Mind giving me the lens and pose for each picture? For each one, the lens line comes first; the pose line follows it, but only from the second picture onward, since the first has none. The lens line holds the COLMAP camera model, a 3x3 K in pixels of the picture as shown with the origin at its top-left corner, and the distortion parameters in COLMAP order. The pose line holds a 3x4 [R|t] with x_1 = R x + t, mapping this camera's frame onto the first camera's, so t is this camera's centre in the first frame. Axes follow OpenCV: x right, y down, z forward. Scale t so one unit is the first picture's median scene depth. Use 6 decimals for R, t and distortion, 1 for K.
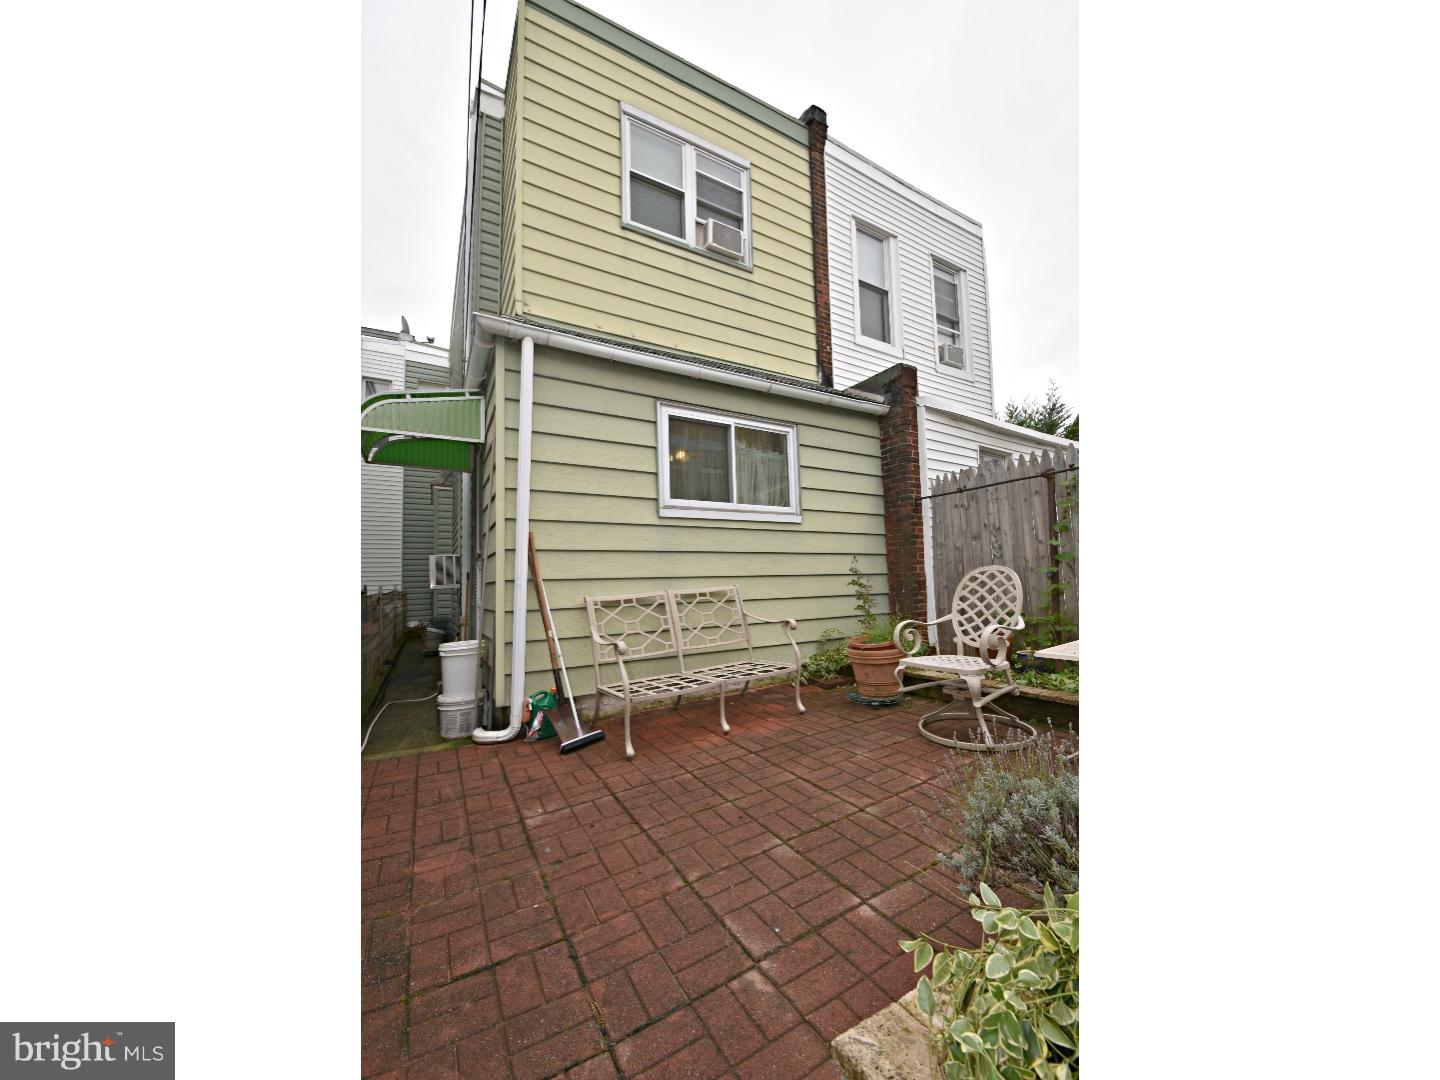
lens RADIAL K [[476.9, 0, 721.8], [0, 476.9, 548.9], [0, 0, 1]] dist [0.000747, -0.000102]
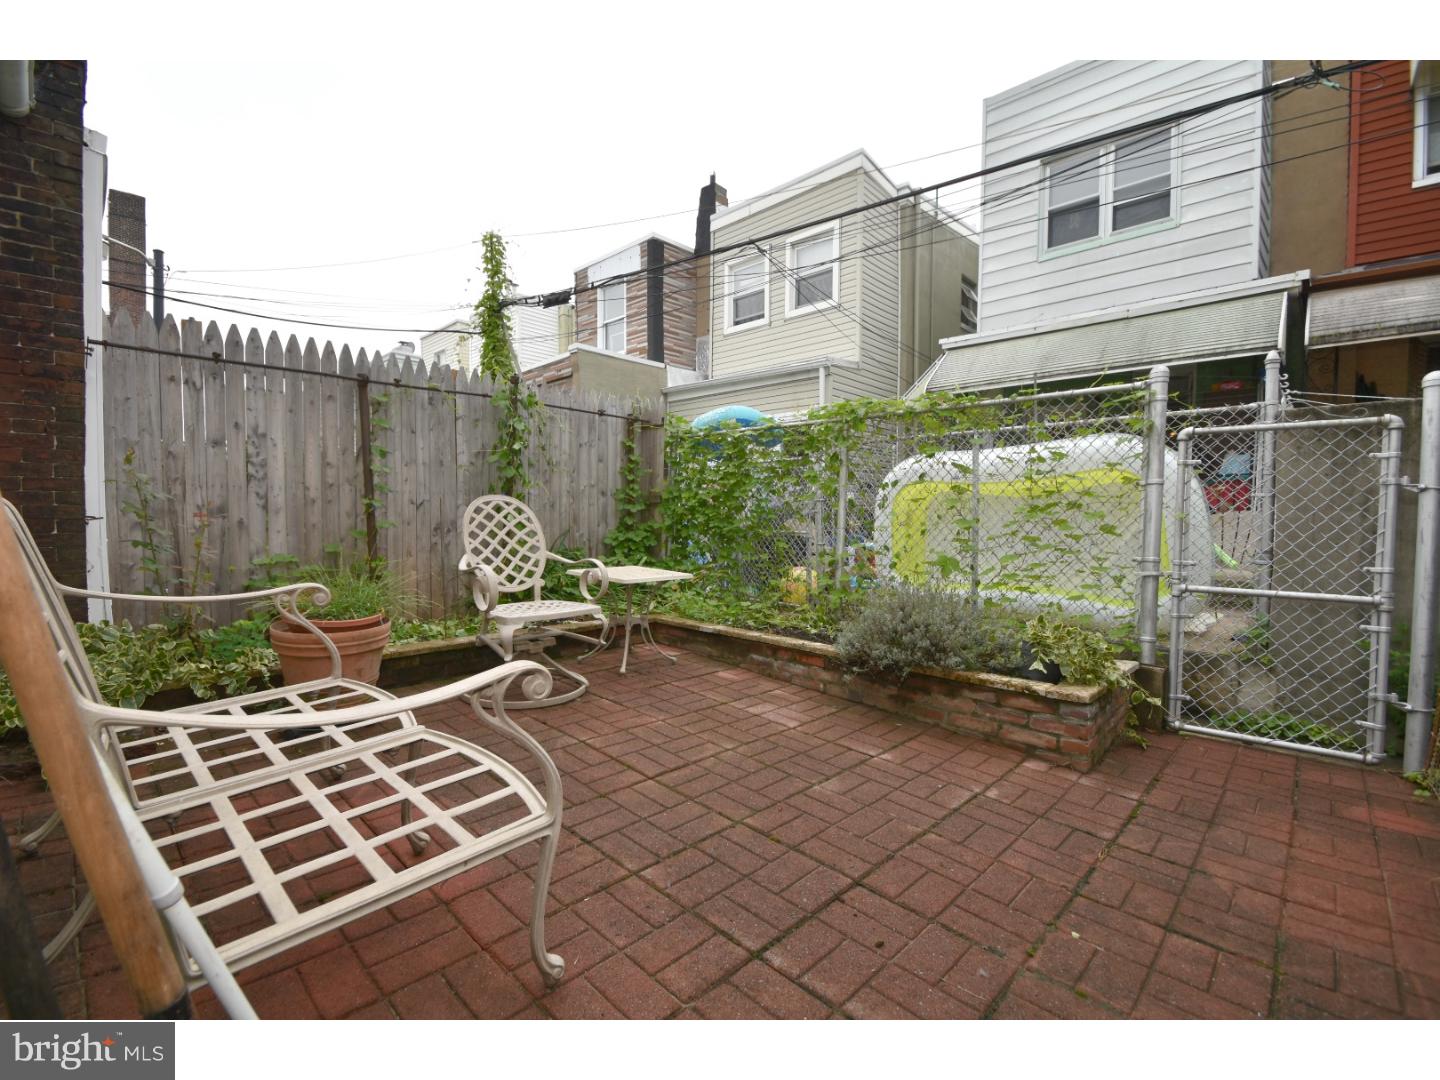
lens RADIAL K [[628.2, 0, 698.5], [0, 628.2, 543.5], [0, 0, 1]] dist [0.016898, -0.016663]
pose [[-0.235607, -0.010003, 0.971797, -0.747243], [-0.069518, 0.997559, -0.006586, 0.129692], [-0.969359, -0.069109, -0.235727, 1.156756]]
